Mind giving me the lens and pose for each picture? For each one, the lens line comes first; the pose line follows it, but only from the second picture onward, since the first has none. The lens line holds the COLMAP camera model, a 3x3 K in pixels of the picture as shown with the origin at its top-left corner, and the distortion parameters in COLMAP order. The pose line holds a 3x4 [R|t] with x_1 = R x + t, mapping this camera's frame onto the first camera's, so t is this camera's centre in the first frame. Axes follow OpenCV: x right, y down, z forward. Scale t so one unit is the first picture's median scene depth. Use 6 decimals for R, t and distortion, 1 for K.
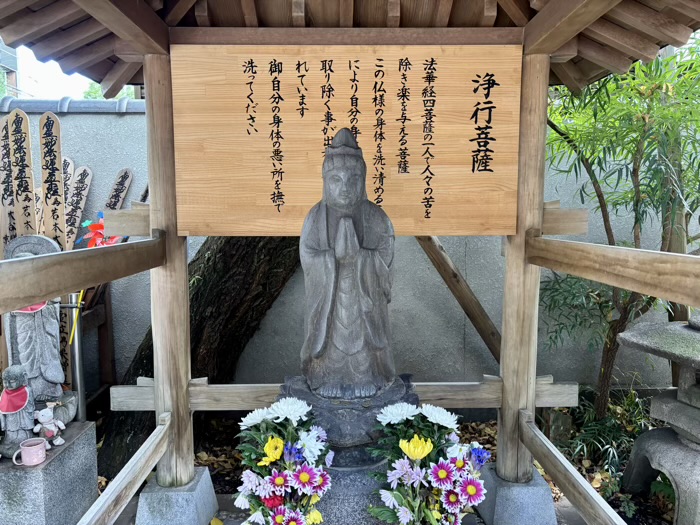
lens RADIAL K [[529.4, 0, 345.6], [0, 529.4, 258.7], [0, 0, 1]] dist [-0.000790, -0.008486]
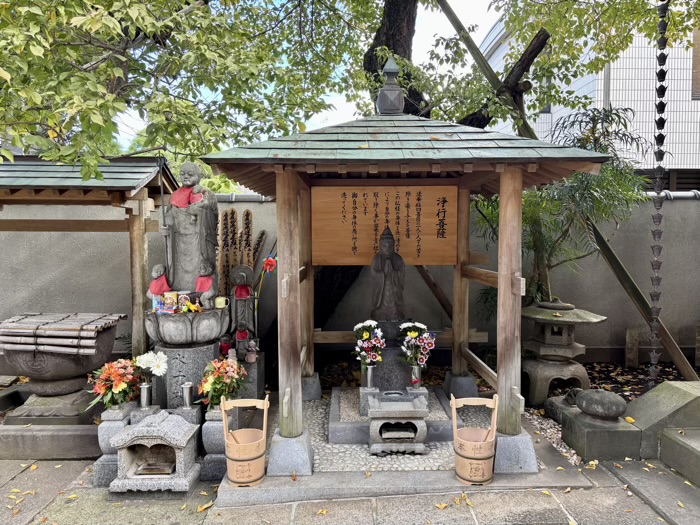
lens RADIAL K [[529.4, 0, 345.6], [0, 529.4, 258.7], [0, 0, 1]] dist [-0.000790, -0.008486]
pose [[0.999939, -0.001533, -0.010933, -0.145441], [0.000982, 0.998734, -0.050289, 0.046425], [0.010997, 0.050275, 0.998675, -1.374309]]
